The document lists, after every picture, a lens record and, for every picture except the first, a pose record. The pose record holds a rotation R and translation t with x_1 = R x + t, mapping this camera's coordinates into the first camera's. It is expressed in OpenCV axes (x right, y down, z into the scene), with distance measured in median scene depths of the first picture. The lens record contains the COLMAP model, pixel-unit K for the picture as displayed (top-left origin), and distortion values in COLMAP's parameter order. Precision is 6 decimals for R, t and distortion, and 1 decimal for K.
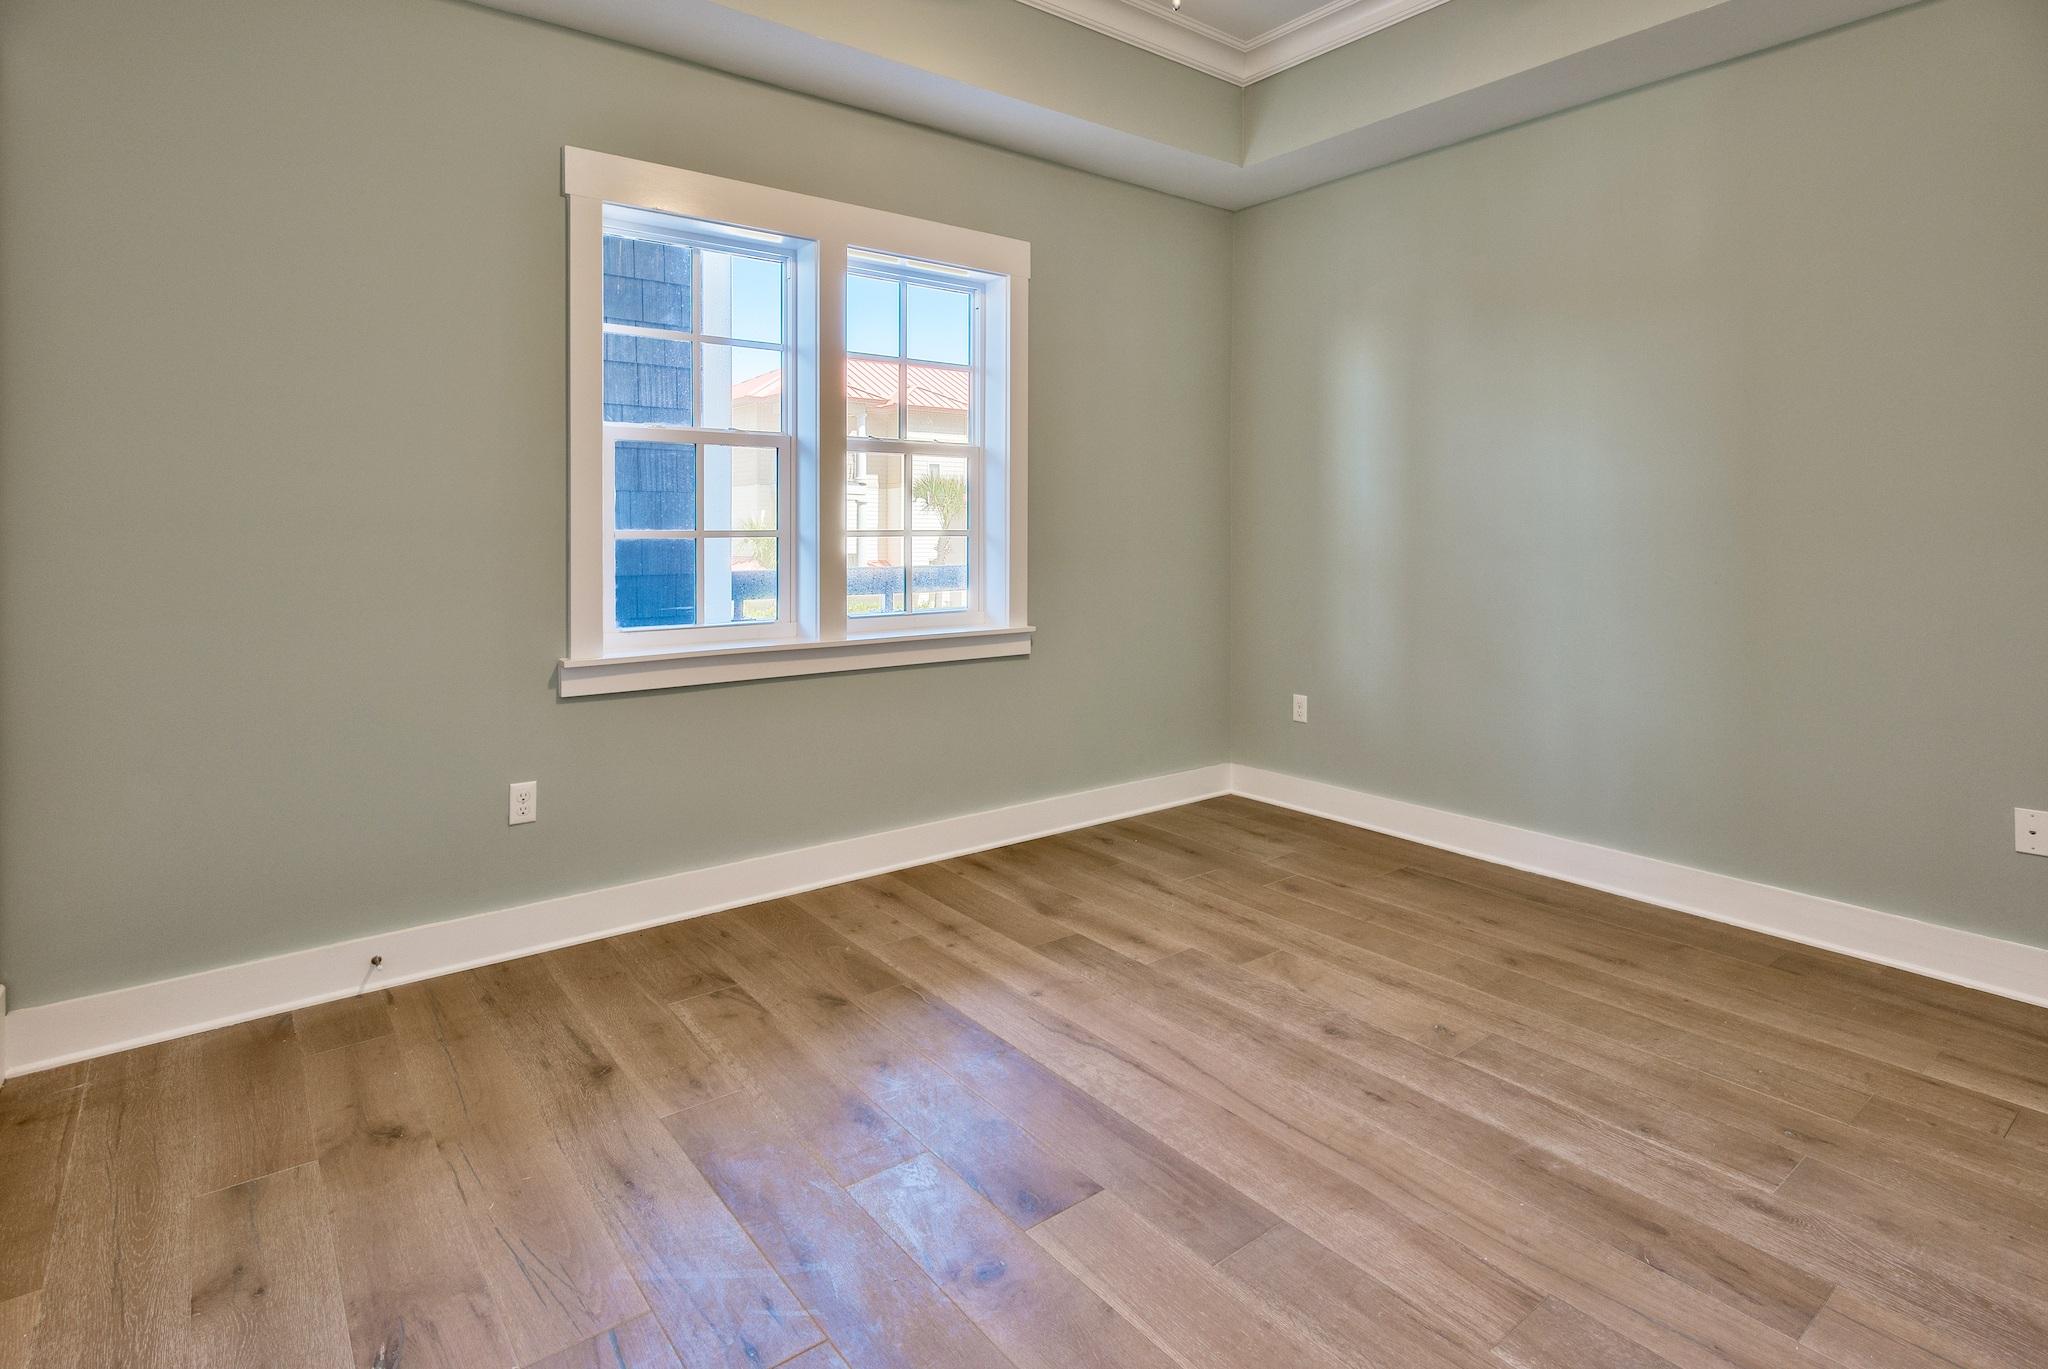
lens RADIAL K [[1034.2, 0, 1024.2], [0, 1034.2, 682.6], [0, 0, 1]] dist [-0.005378, 0.000273]
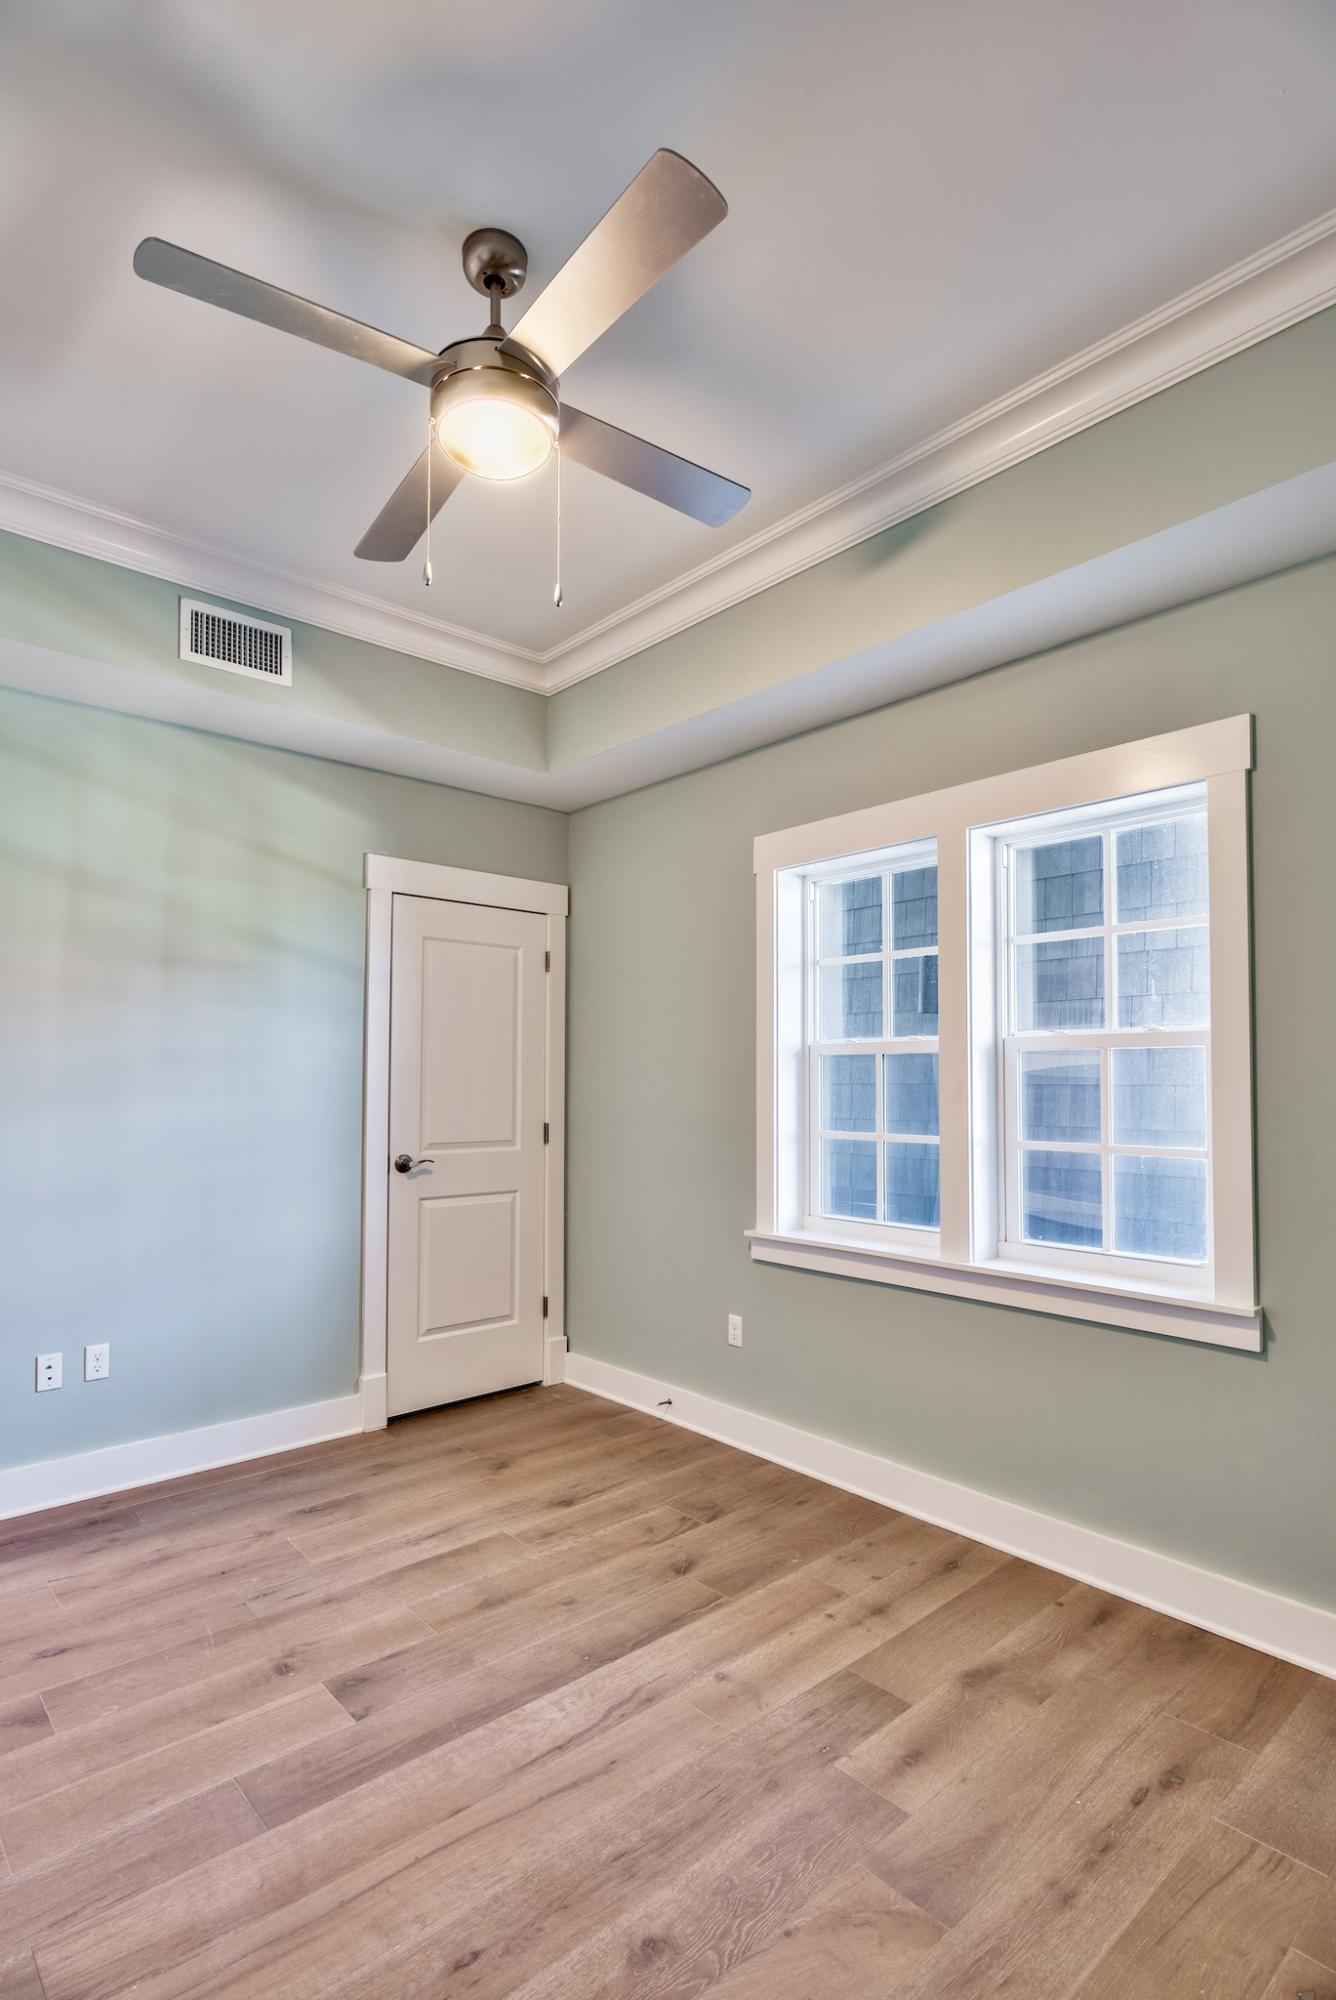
lens RADIAL K [[1010.0, 0, 689.1], [0, 1010.0, 1073.7], [0, 0, 1]] dist [-0.005378, 0.000273]
pose [[0.070828, -0.006610, -0.997467, 0.972029], [-0.153798, 0.987948, -0.017468, -0.214383], [0.985560, 0.154646, 0.068958, 0.915885]]
